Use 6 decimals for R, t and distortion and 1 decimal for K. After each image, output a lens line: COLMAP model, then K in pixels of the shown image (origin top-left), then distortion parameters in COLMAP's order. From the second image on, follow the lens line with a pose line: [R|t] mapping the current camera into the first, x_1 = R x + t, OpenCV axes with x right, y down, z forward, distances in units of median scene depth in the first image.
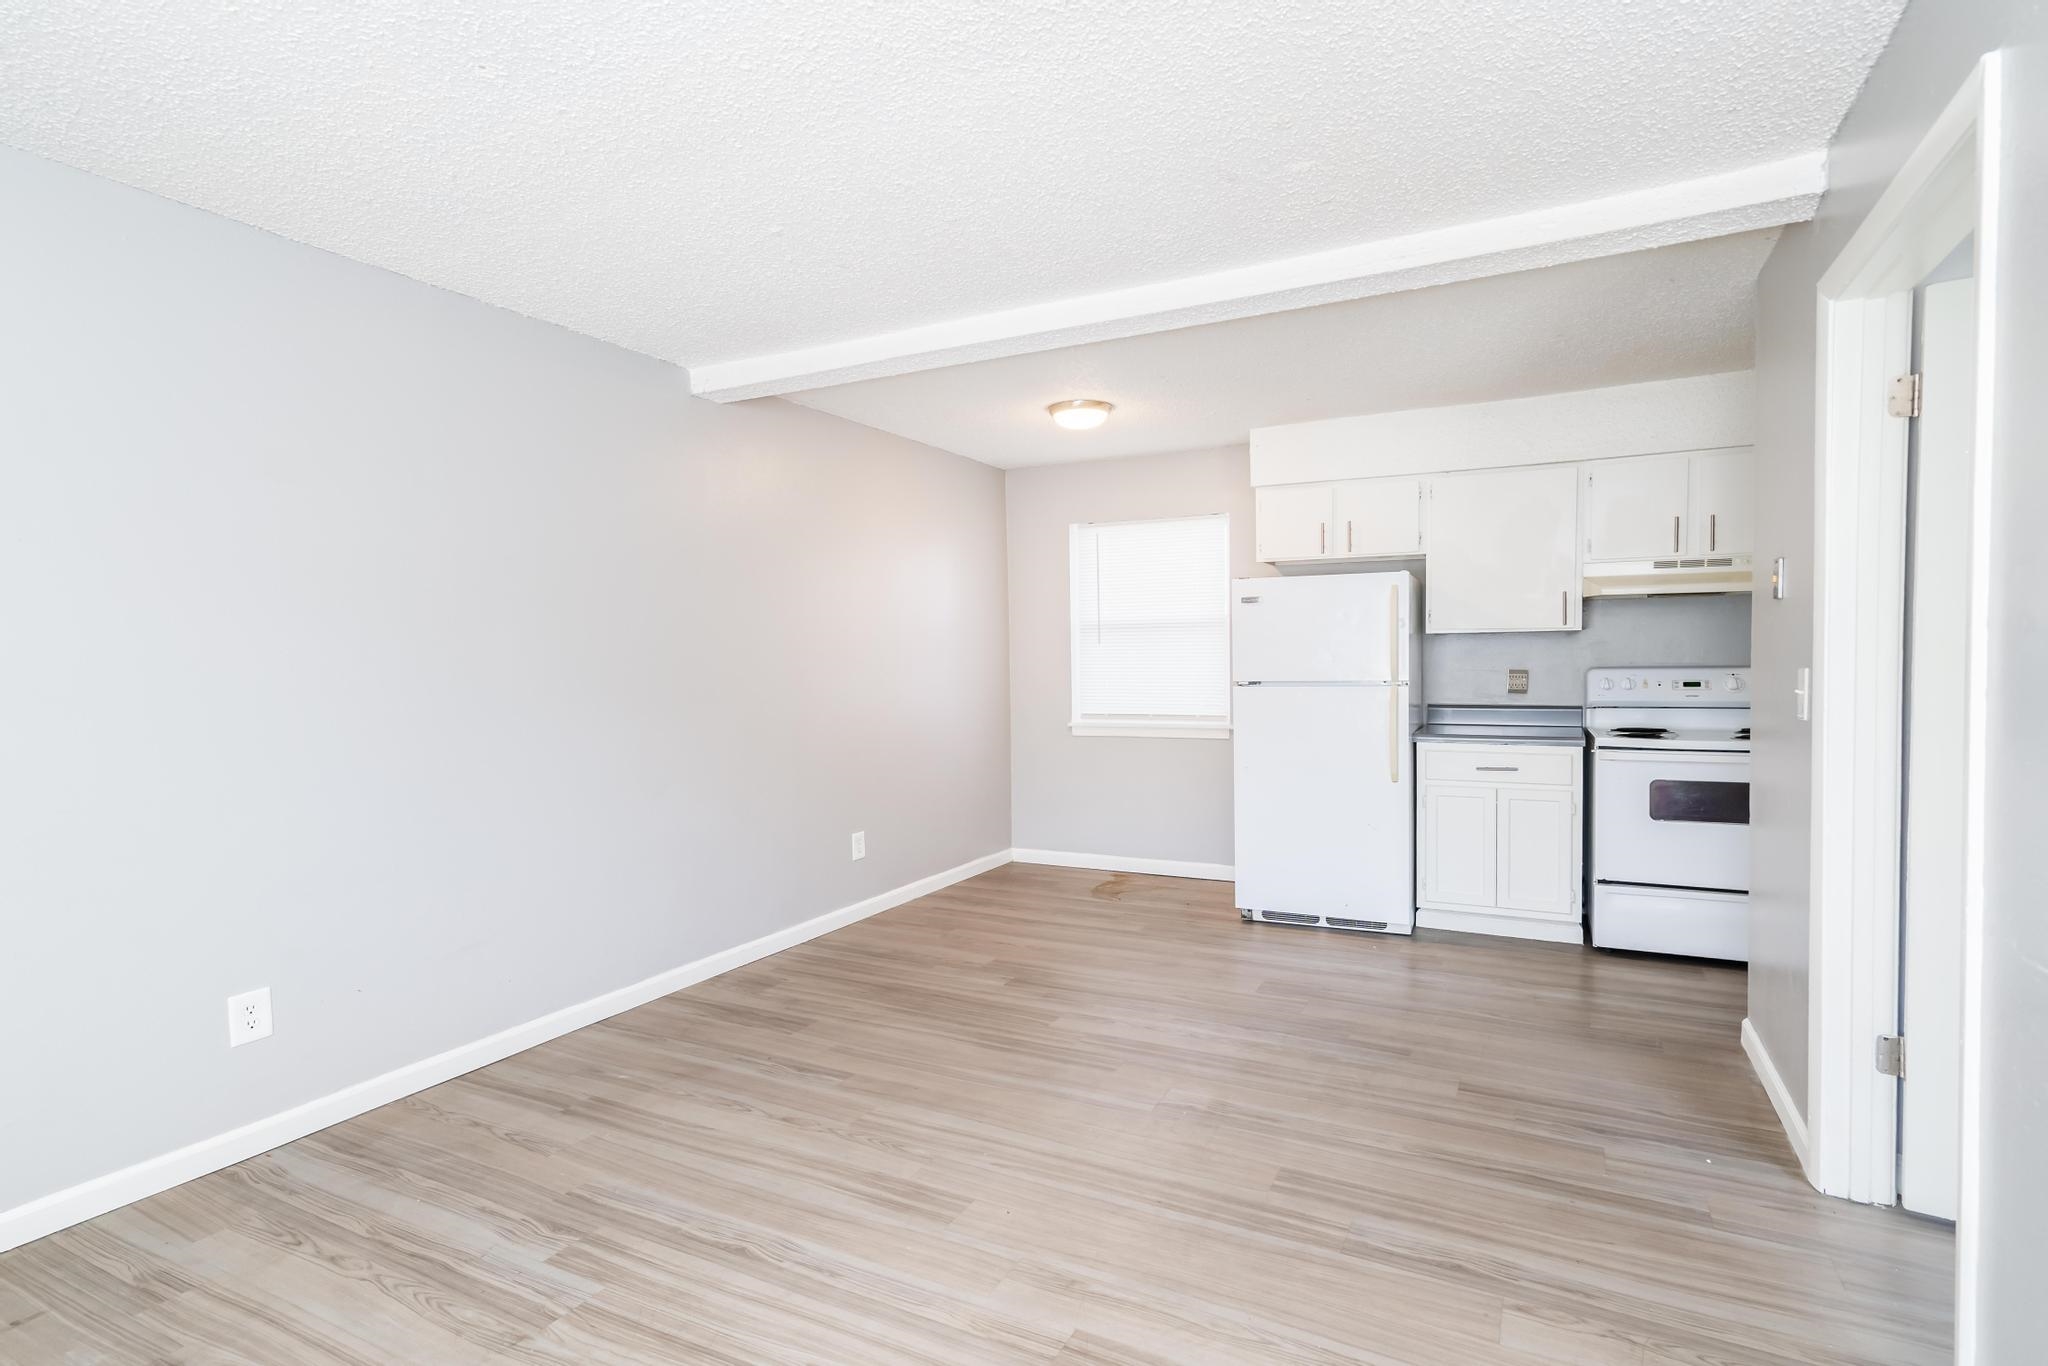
lens RADIAL K [[1033.1, 0, 1007.9], [0, 1033.1, 618.8], [0, 0, 1]] dist [0.002868, 0.000461]
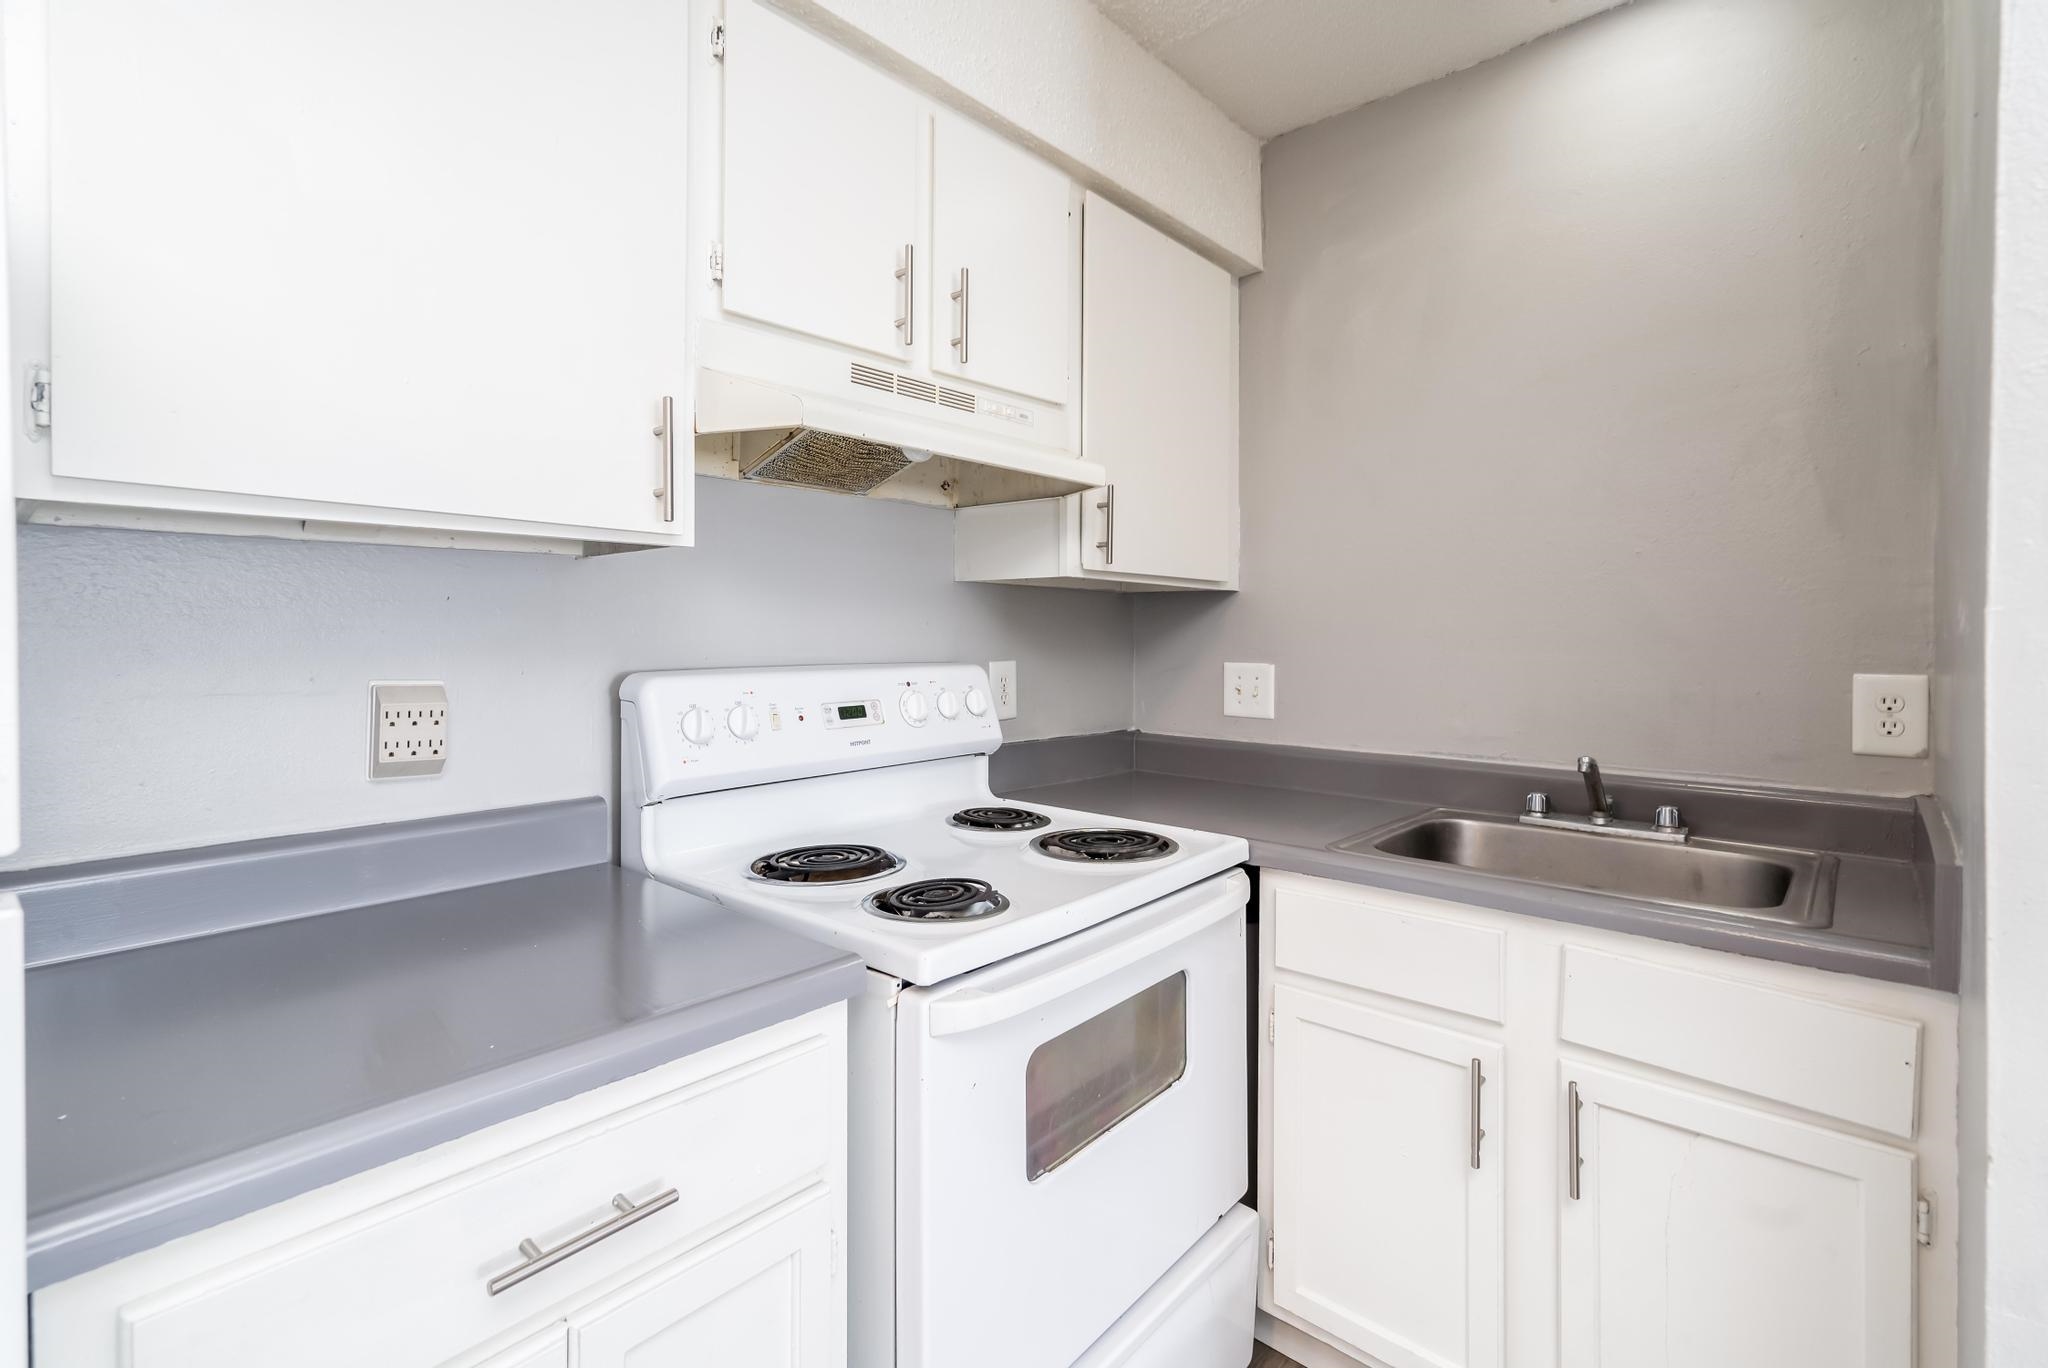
lens RADIAL K [[1033.1, 0, 1007.9], [0, 1033.1, 619.8], [0, 0, 1]] dist [0.002868, 0.000461]
pose [[0.310936, 0.021645, 0.950184, 0.307737], [-0.039901, 0.999157, -0.009704, 0.030300], [-0.949593, -0.034896, 0.311537, 0.823509]]
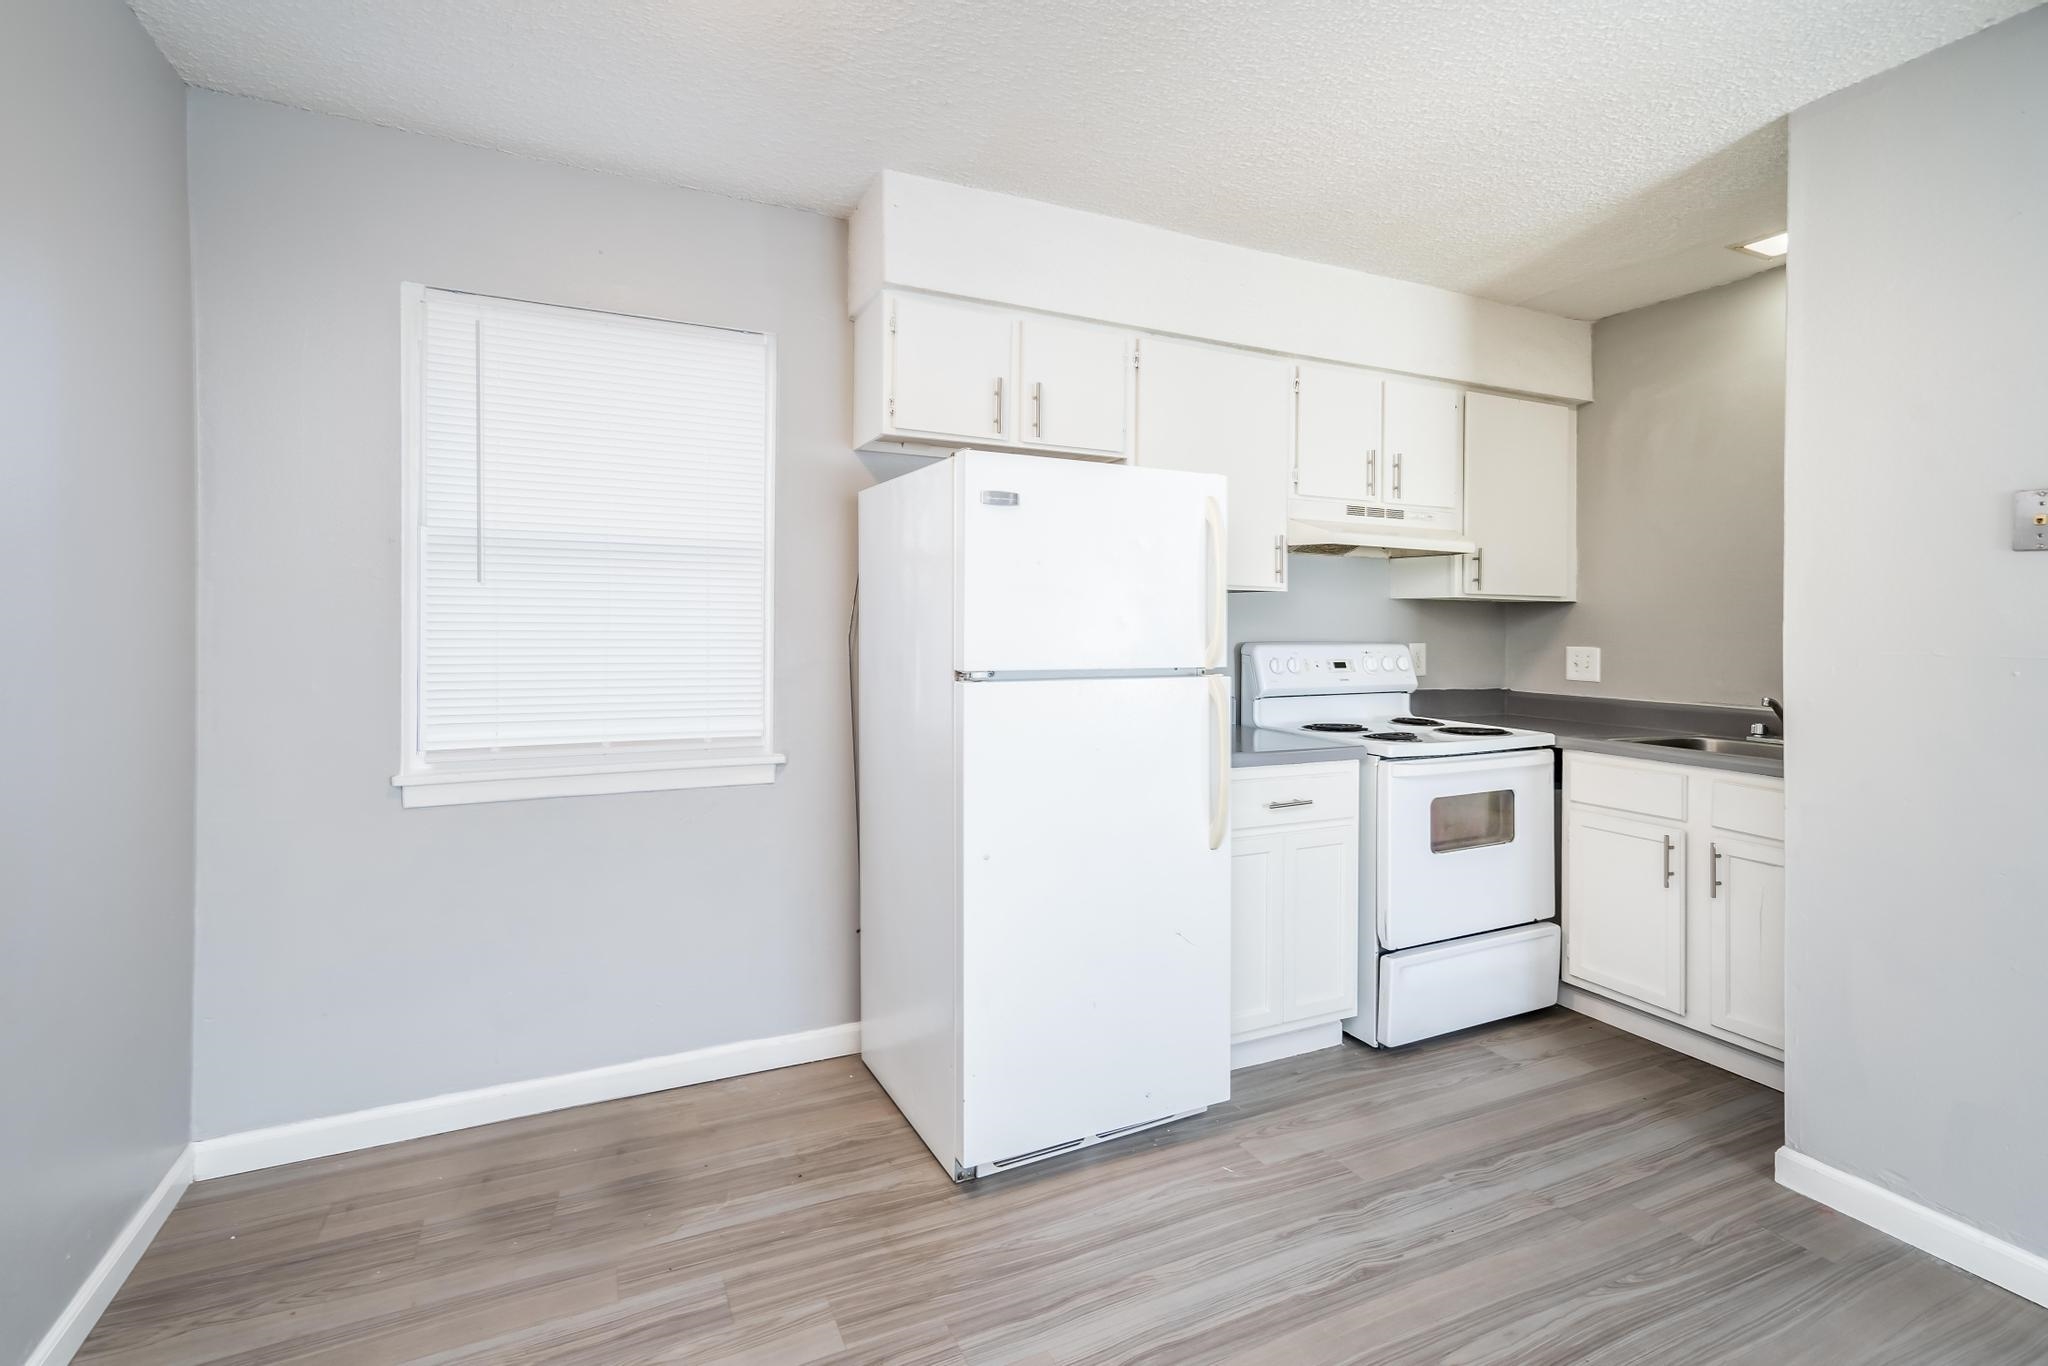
lens RADIAL K [[1033.1, 0, 1007.9], [0, 1033.1, 618.8], [0, 0, 1]] dist [0.002868, 0.000461]
pose [[0.638835, 0.020689, 0.769065, -0.120722], [-0.041285, 0.999120, 0.007416, 0.032494], [-0.768235, -0.036489, 0.639127, 0.686437]]
